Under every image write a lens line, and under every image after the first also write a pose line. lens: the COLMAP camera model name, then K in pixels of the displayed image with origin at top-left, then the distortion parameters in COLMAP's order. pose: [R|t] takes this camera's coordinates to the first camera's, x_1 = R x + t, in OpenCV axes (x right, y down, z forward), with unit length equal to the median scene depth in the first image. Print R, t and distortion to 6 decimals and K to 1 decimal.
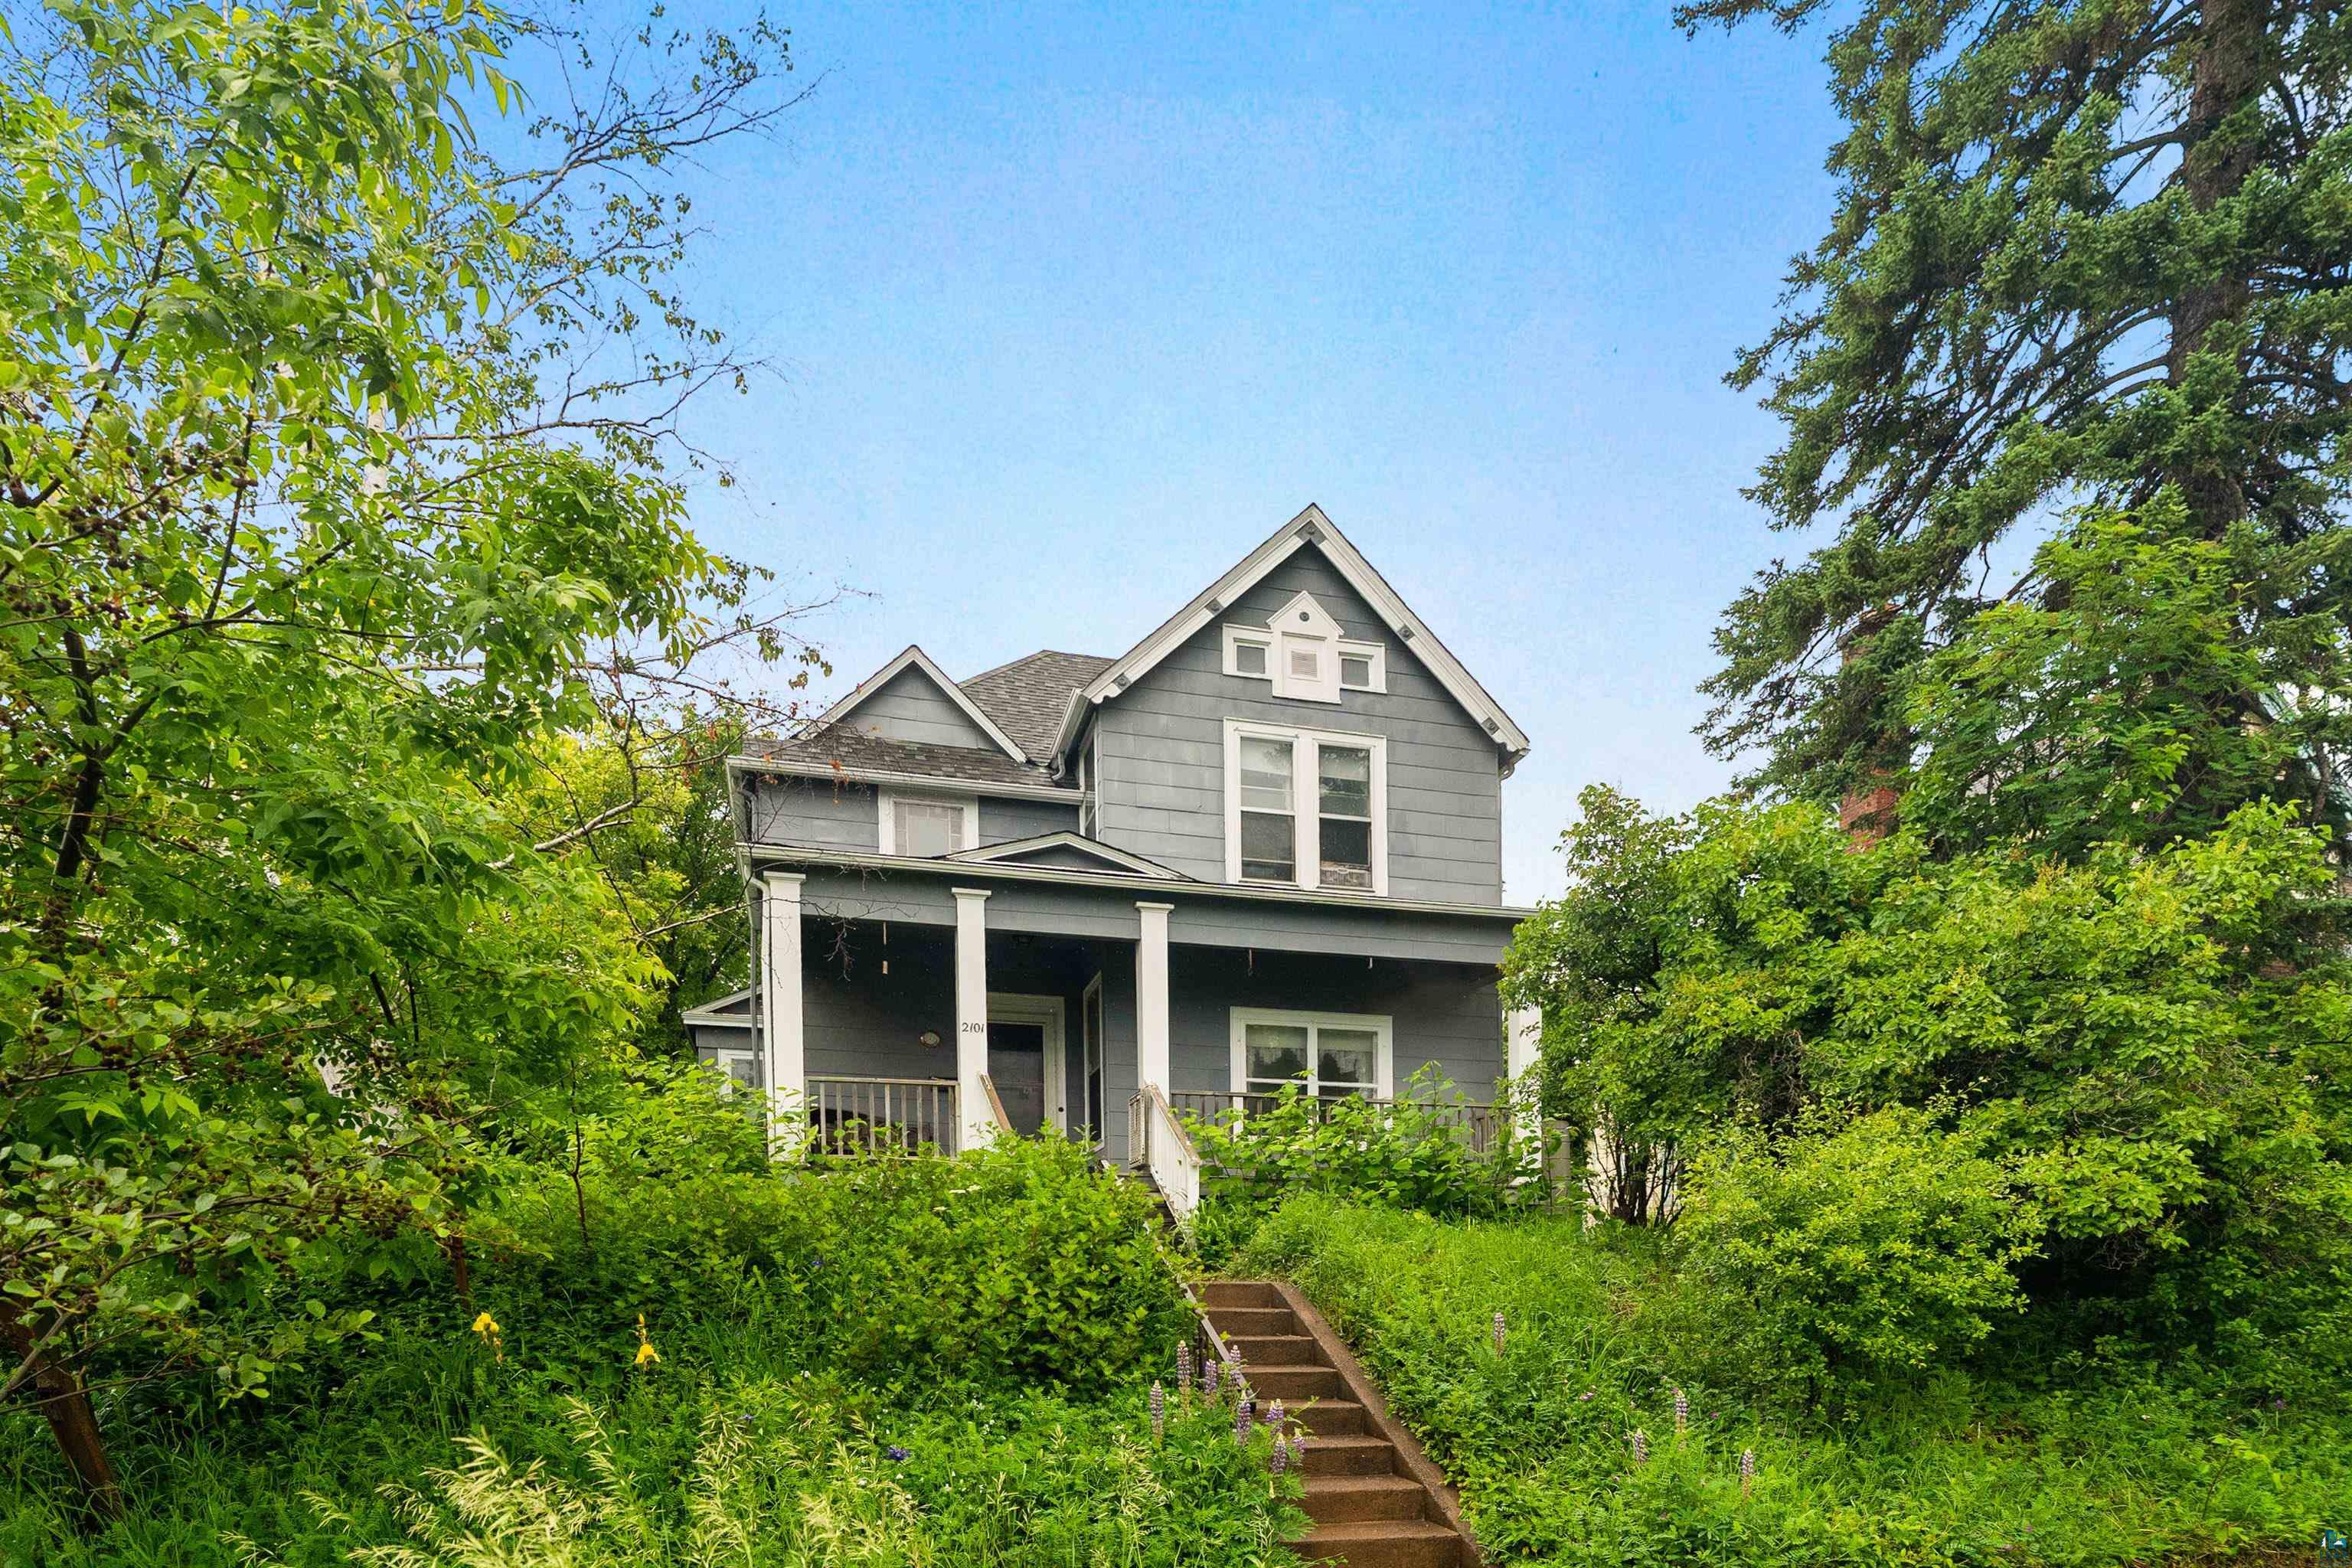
lens RADIAL K [[1045.7, 0, 1170.3], [0, 1045.7, 1270.8], [0, 0, 1]] dist [0.000031, 0.000448]
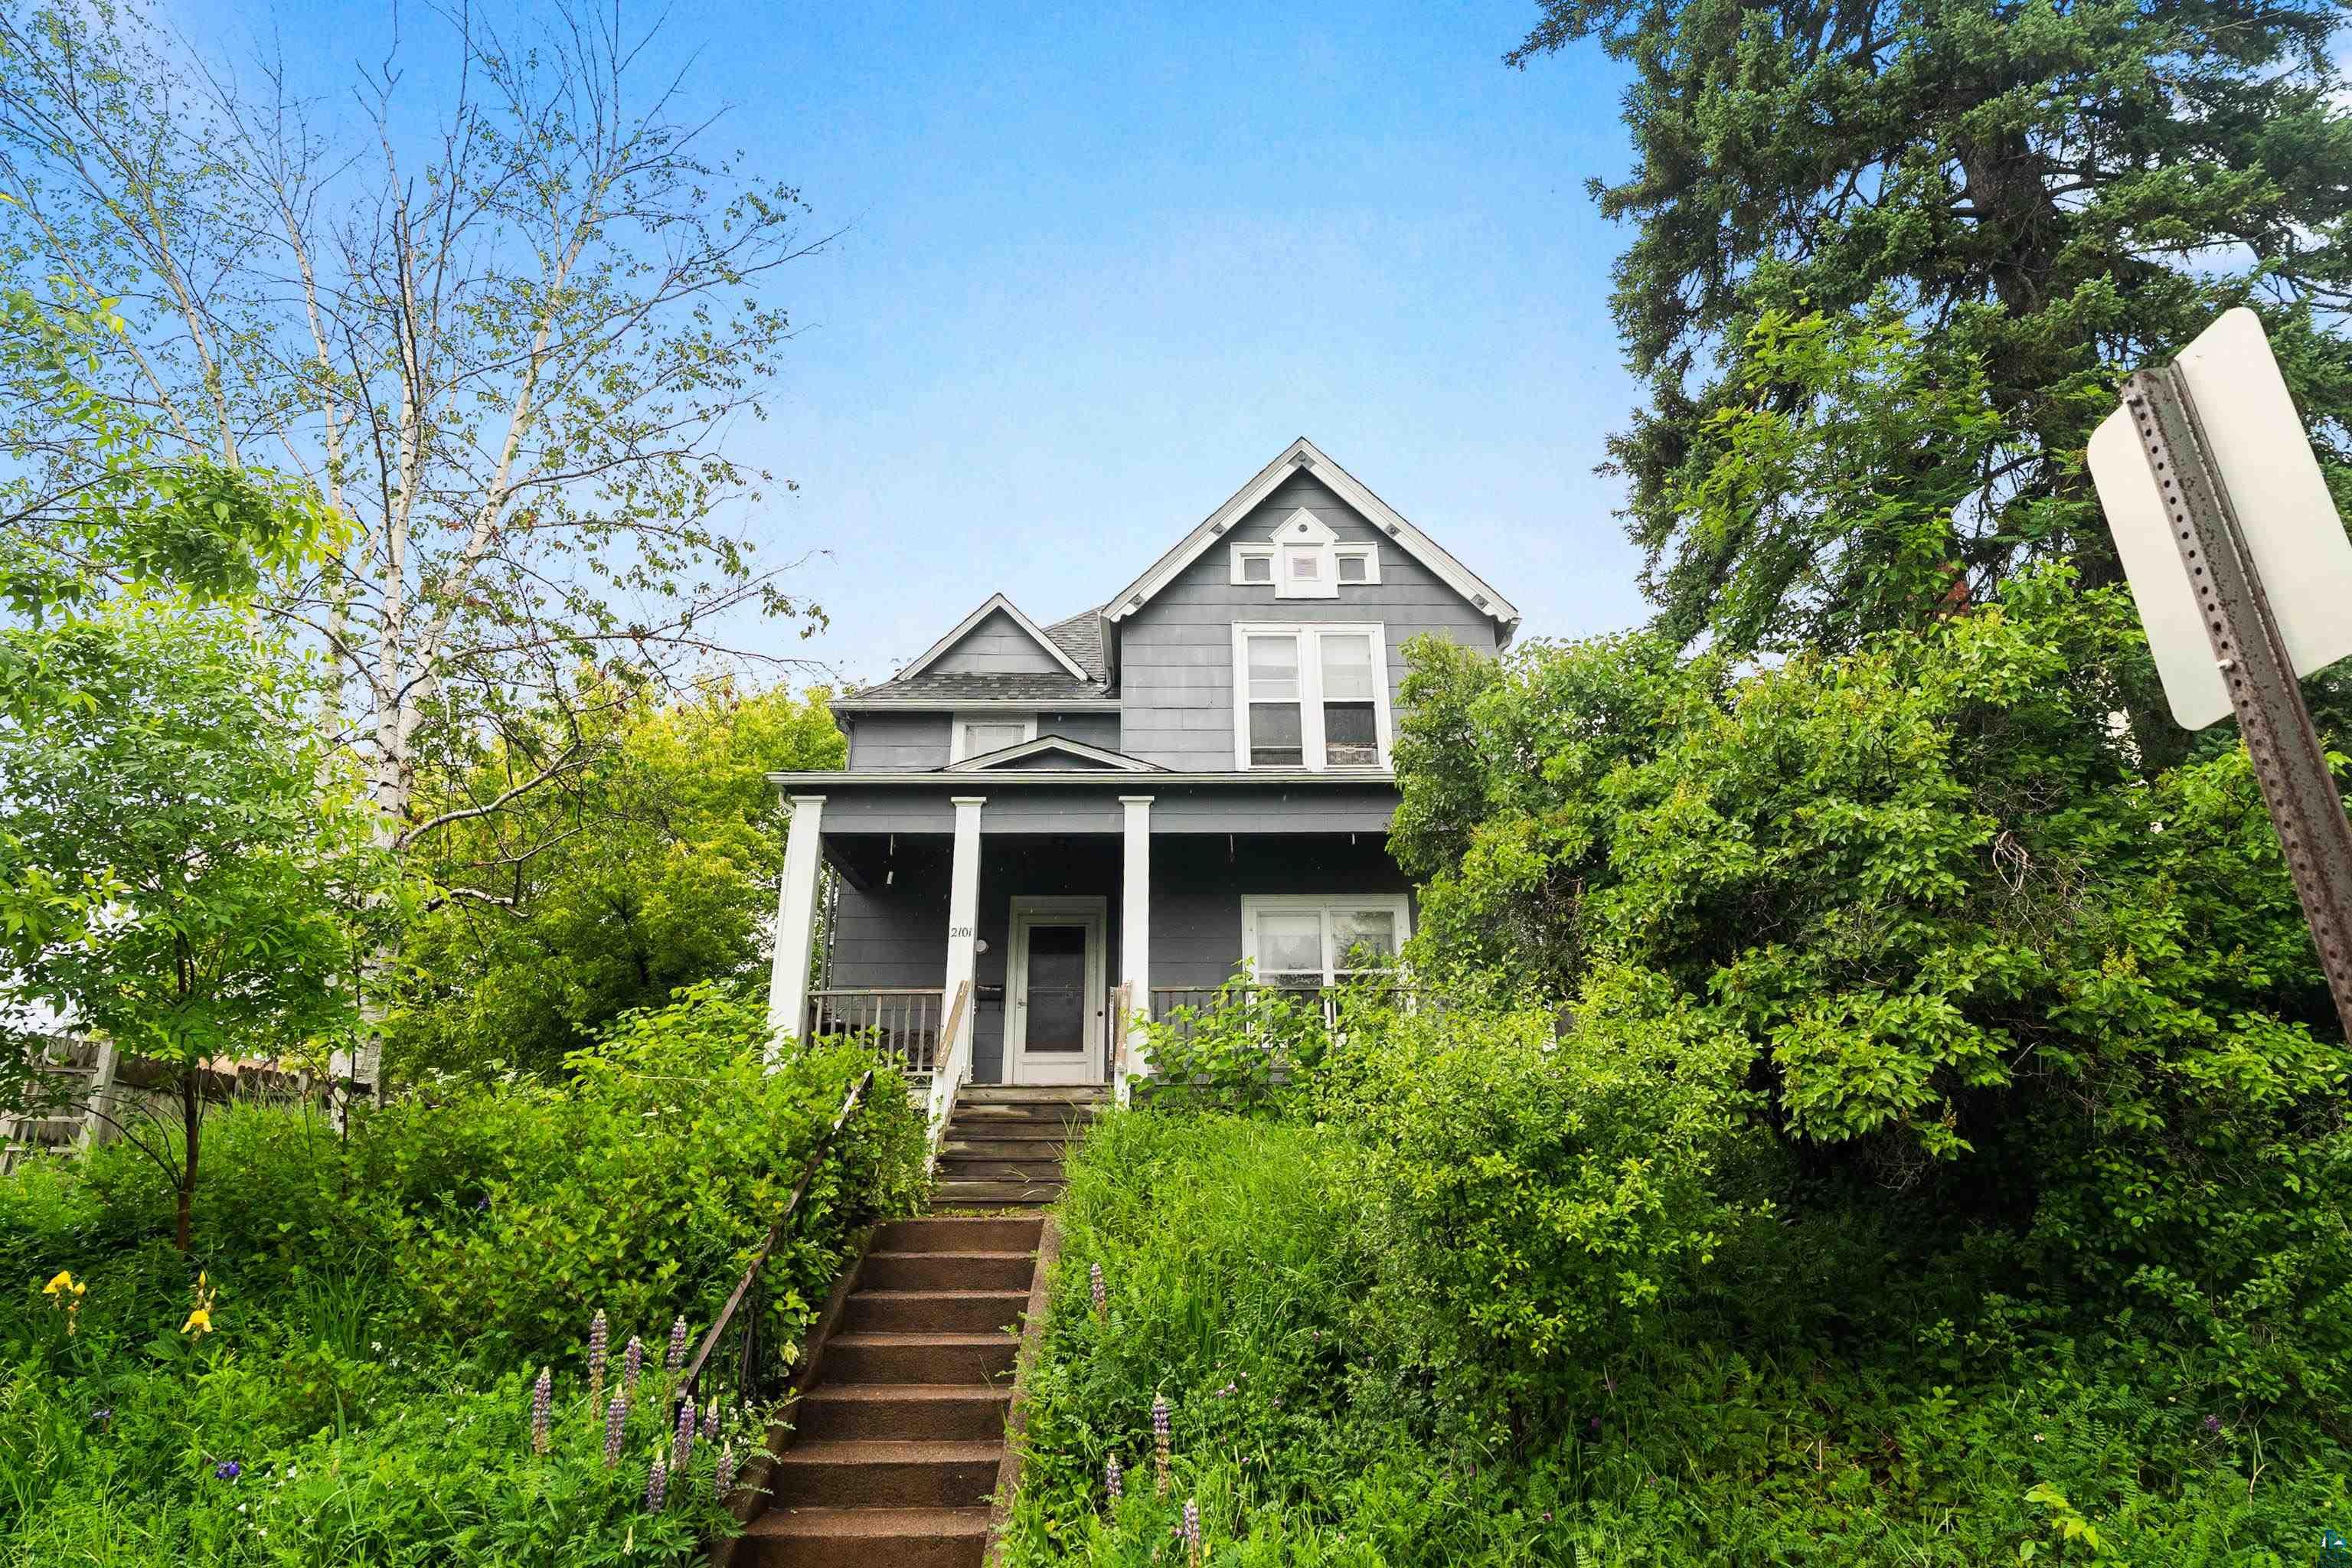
lens RADIAL K [[1102.3, 0, 1176.0], [0, 1102.3, 784.0], [0, 0, 1]] dist [-0.012580, 0.000160]
pose [[0.983527, -0.076686, -0.163686, 0.171050], [0.014451, 0.936007, -0.351683, -0.001316], [0.180180, 0.343525, 0.921697, 0.053085]]
